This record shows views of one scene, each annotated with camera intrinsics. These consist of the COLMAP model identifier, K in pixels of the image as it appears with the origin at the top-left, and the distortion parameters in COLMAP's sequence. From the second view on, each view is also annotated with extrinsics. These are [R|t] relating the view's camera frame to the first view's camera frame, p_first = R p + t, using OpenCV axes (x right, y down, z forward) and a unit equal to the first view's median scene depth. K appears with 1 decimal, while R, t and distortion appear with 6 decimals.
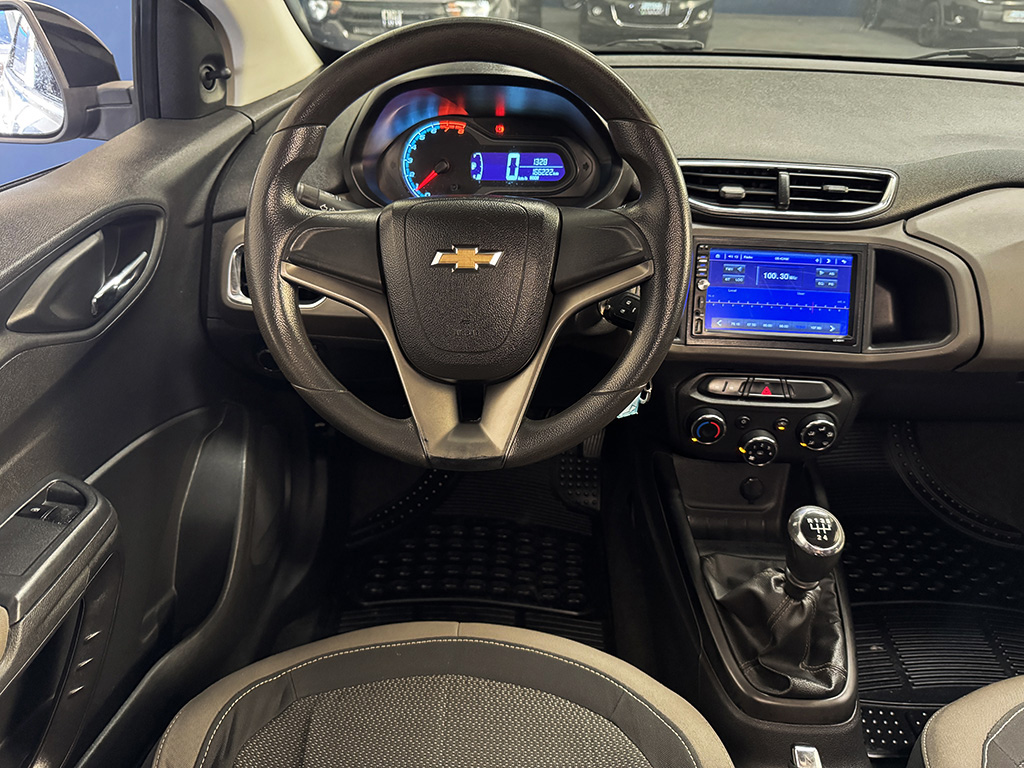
lens RADIAL K [[727.9, 0, 516.1], [0, 727.9, 383.3], [0, 0, 1]] dist [0.042077, -0.051543]
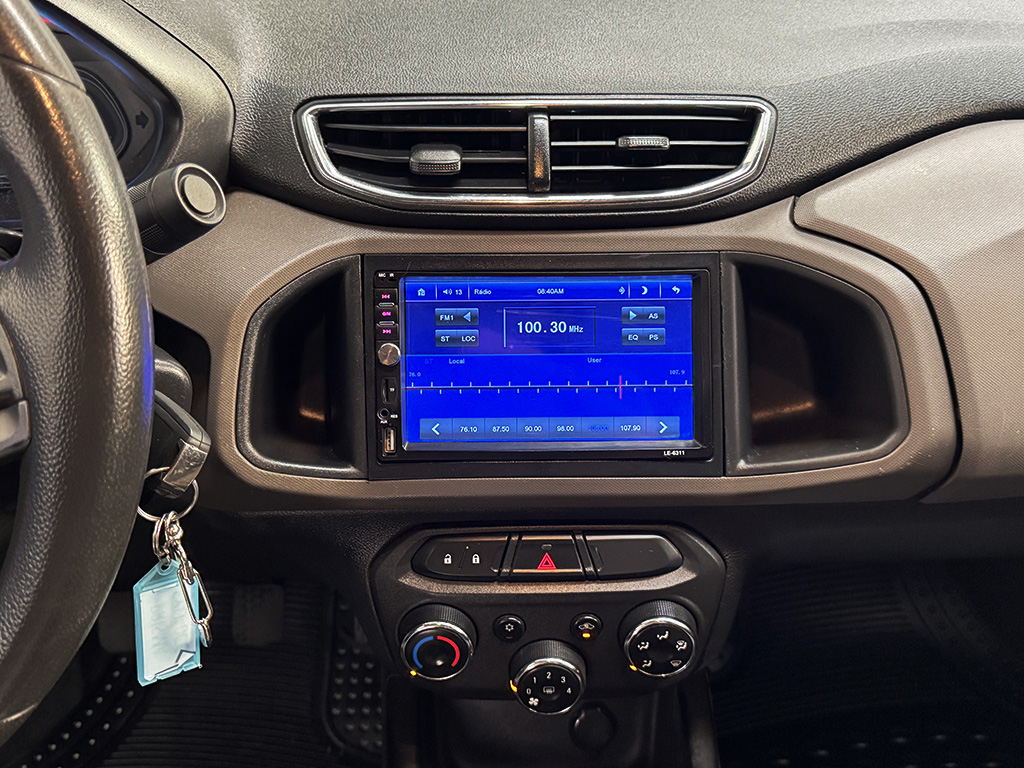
lens RADIAL K [[1056.6, 0, 518.1], [0, 1056.6, 386.2], [0, 0, 1]] dist [0.086697, 0.000000]
pose [[0.997508, -0.059990, 0.037141, 0.310244], [0.062003, 0.996523, -0.055663, -0.068778], [-0.033673, 0.057827, 0.997759, 0.300949]]
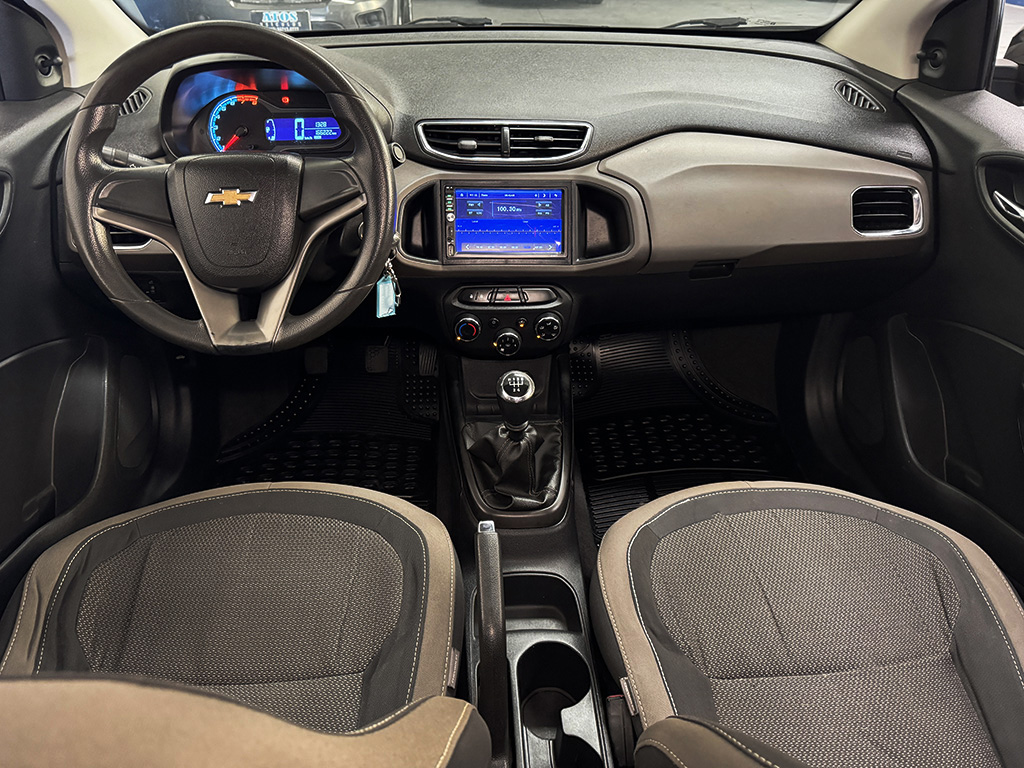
lens RADIAL K [[727.9, 0, 513.7], [0, 727.9, 386.1], [0, 0, 1]] dist [0.042077, -0.051543]
pose [[0.995064, -0.062670, 0.076944, 0.246743], [0.058762, 0.996914, 0.052047, 0.104763], [-0.079969, -0.047269, 0.995676, -0.322449]]
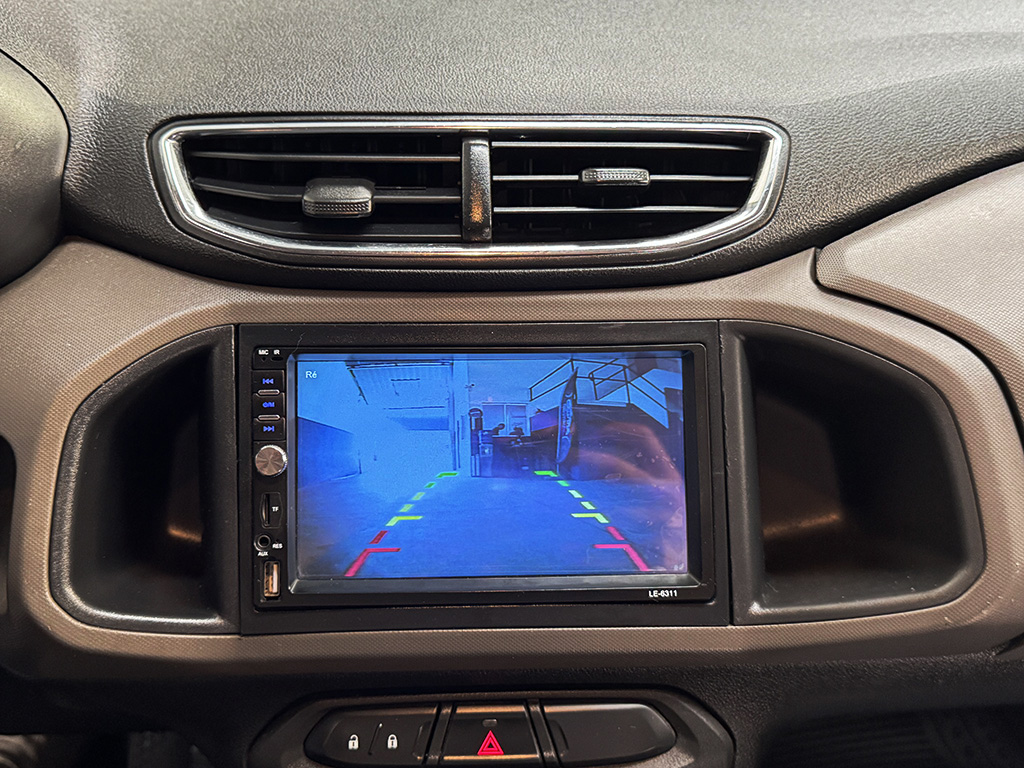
lens RADIAL K [[1056.6, 0, 516.5], [0, 1056.6, 382.0], [0, 0, 1]] dist [0.086697, 0.000000]
pose [[0.996294, -0.060853, 0.060780, 0.340751], [0.067770, 0.990563, -0.119134, -0.101924], [-0.052957, 0.122812, 0.991016, 0.478902]]
